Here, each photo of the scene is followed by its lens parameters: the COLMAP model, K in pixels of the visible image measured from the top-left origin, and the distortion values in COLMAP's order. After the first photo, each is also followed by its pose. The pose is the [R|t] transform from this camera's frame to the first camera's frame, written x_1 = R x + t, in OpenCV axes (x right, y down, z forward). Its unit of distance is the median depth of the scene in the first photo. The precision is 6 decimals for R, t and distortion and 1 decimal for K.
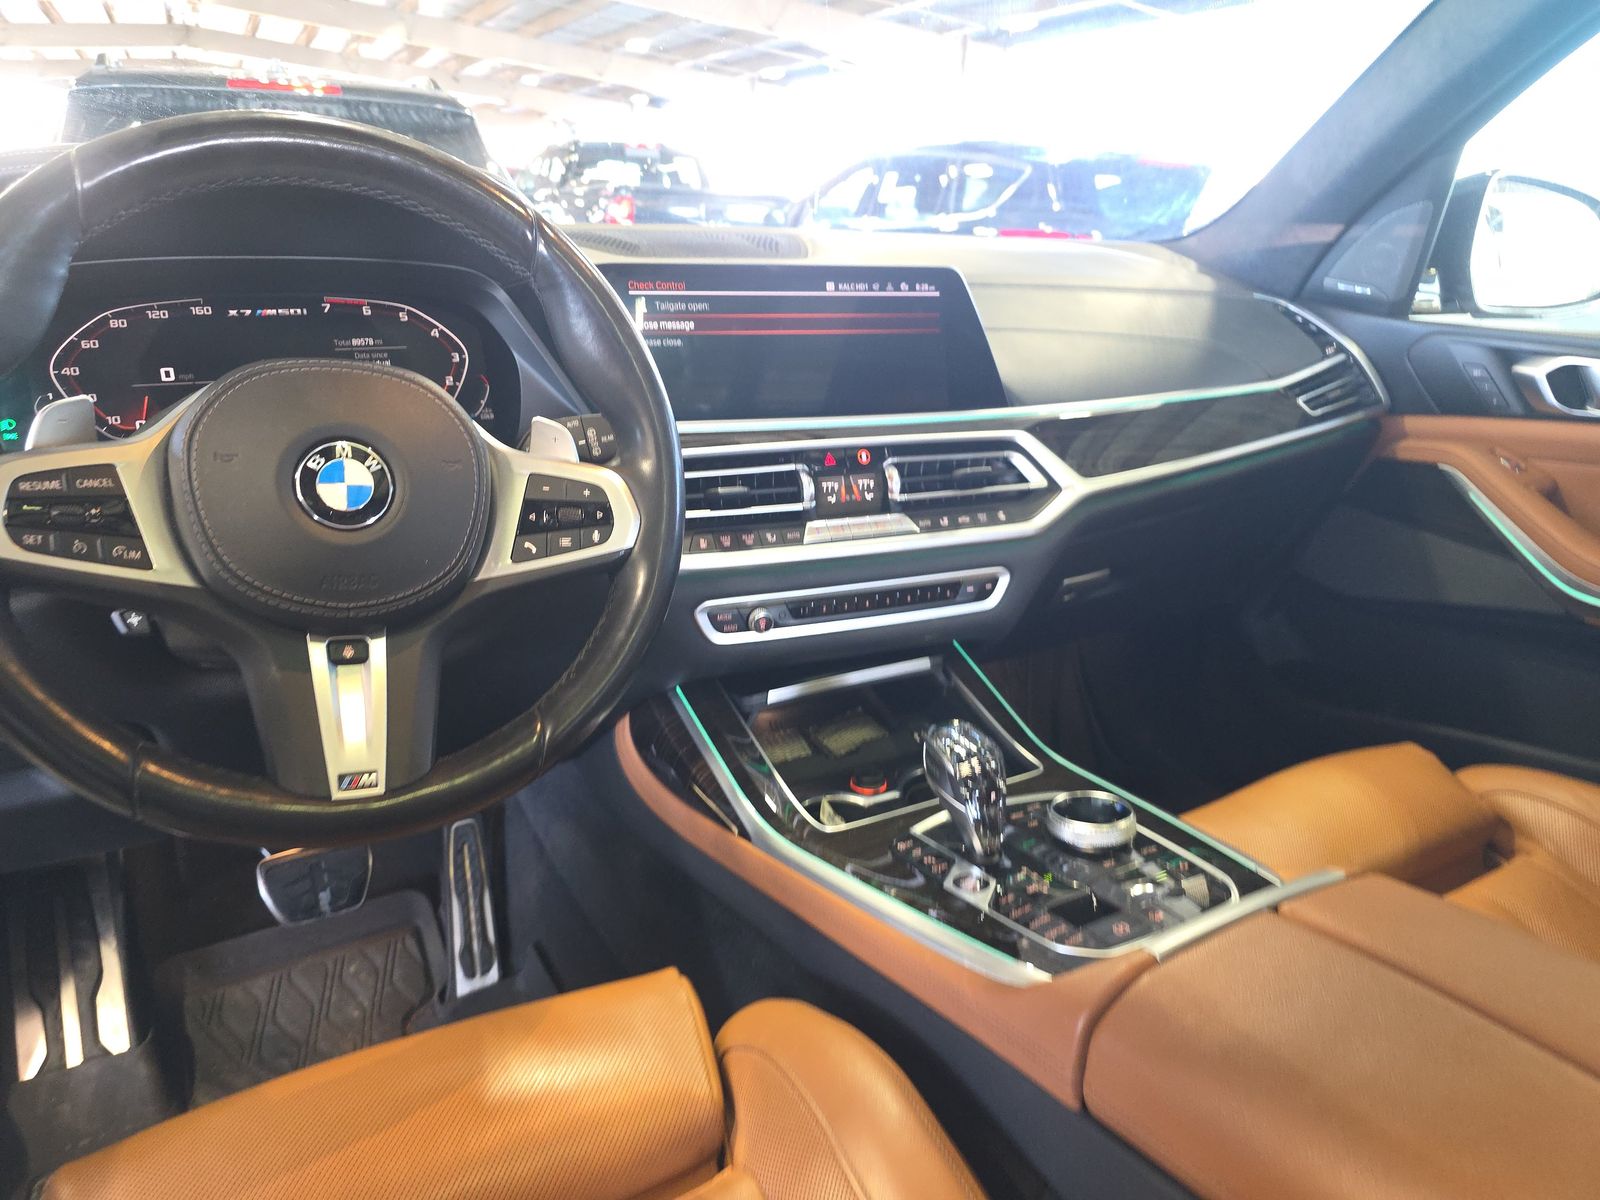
lens RADIAL K [[1064.0, 0, 797.5], [0, 1064.0, 625.1], [0, 0, 1]] dist [0.041688, -0.042677]
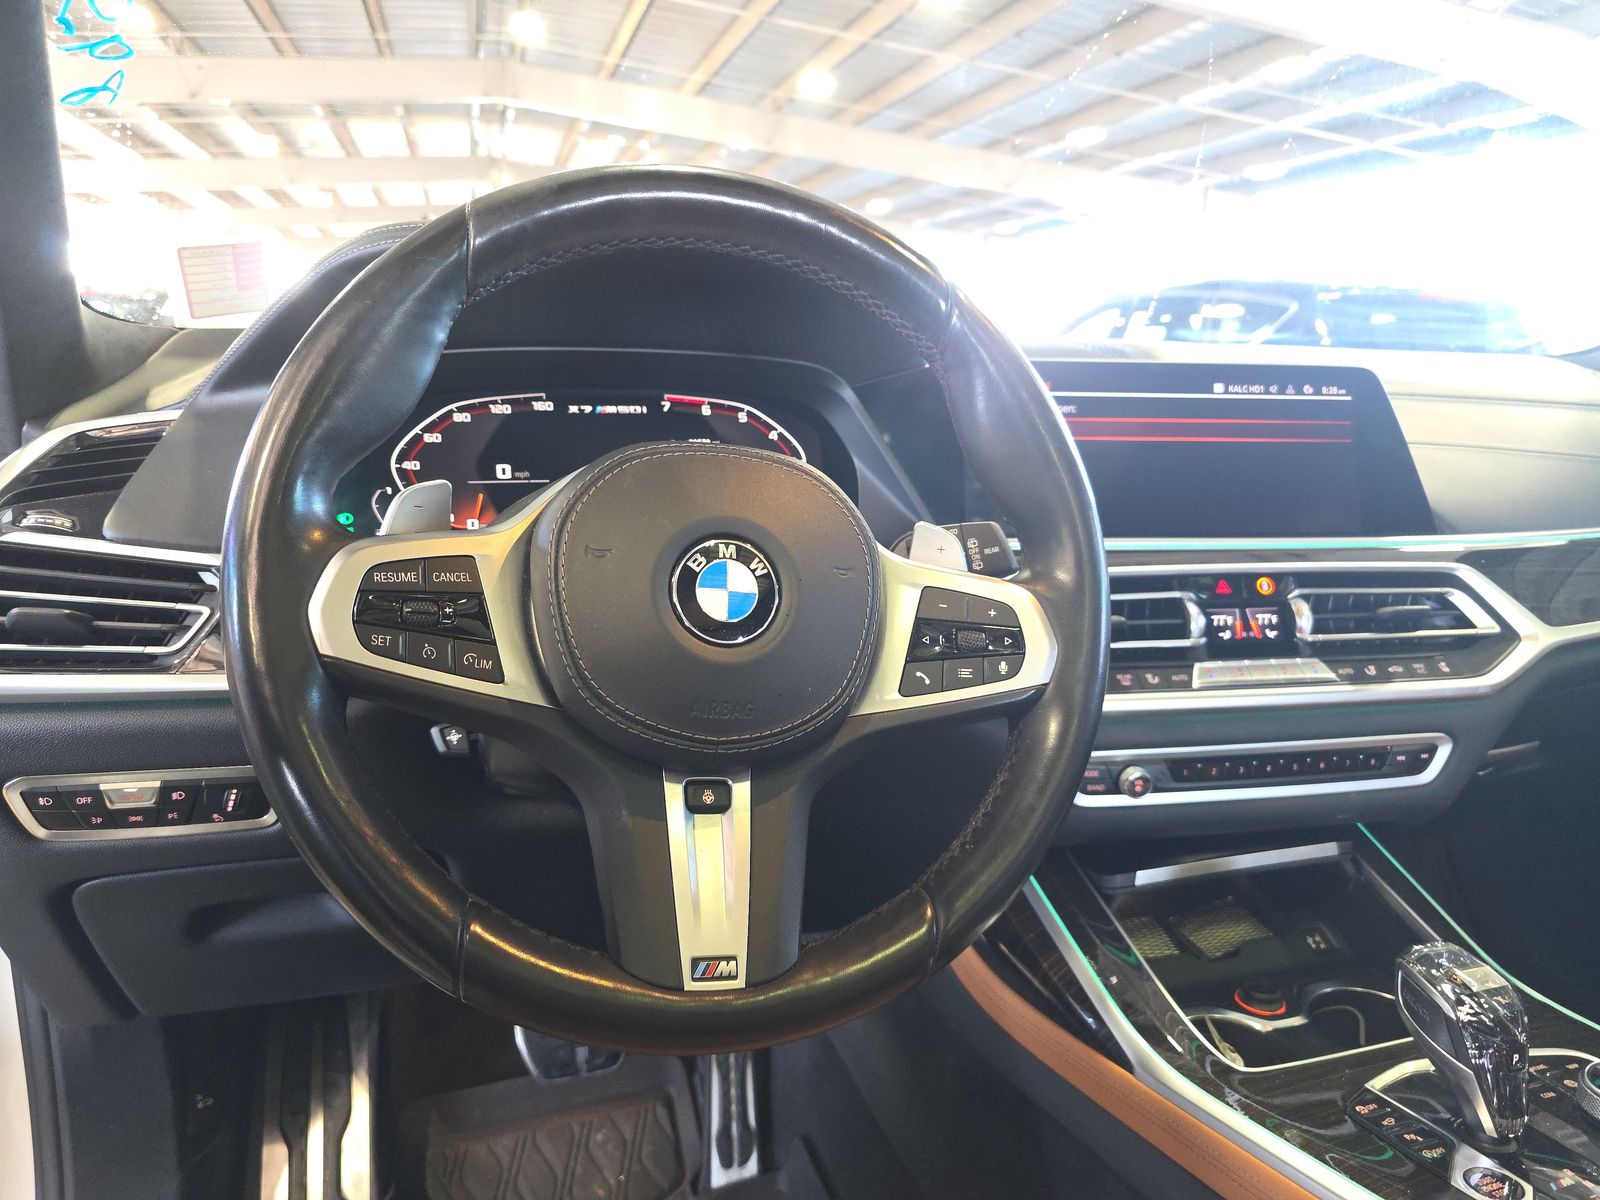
lens RADIAL K [[1064.0, 0, 797.5], [0, 1064.0, 625.1], [0, 0, 1]] dist [0.041688, -0.042677]
pose [[0.980734, 0.042587, -0.190650, -0.143685], [-0.066070, 0.990746, -0.118561, -0.008562], [0.183836, 0.128873, 0.974472, 0.151152]]
